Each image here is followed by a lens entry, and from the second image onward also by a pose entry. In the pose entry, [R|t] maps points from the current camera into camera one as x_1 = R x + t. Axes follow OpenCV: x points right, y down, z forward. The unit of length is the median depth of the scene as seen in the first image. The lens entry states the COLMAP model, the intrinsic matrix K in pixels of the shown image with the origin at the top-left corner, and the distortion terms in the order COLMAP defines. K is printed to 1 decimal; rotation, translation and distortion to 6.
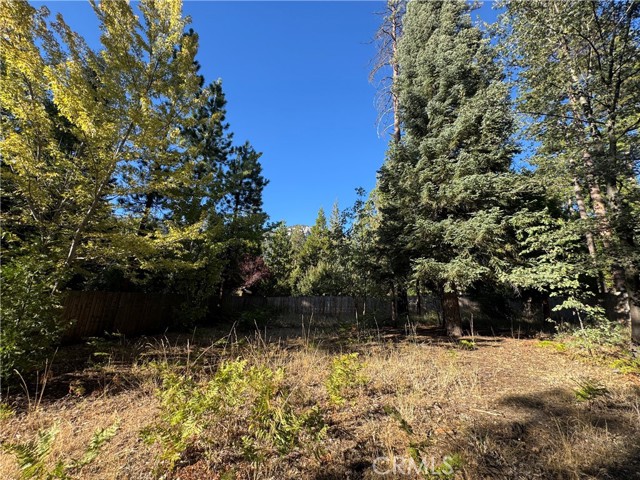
lens RADIAL K [[256.1, 0, 320.0], [0, 256.1, 240.0], [0, 0, 1]] dist [0.000675, -0.000161]
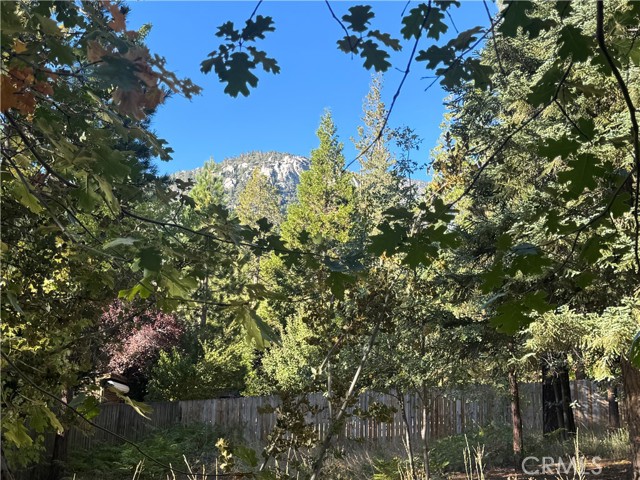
lens RADIAL K [[888.3, 0, 320.0], [0, 888.3, 240.0], [0, 0, 1]] dist [0.144930, 0.013004]
pose [[0.998697, -0.046948, -0.020019, 0.029276], [0.047992, 0.997316, 0.055305, -0.078788], [0.017369, -0.056193, 0.998269, -0.292972]]
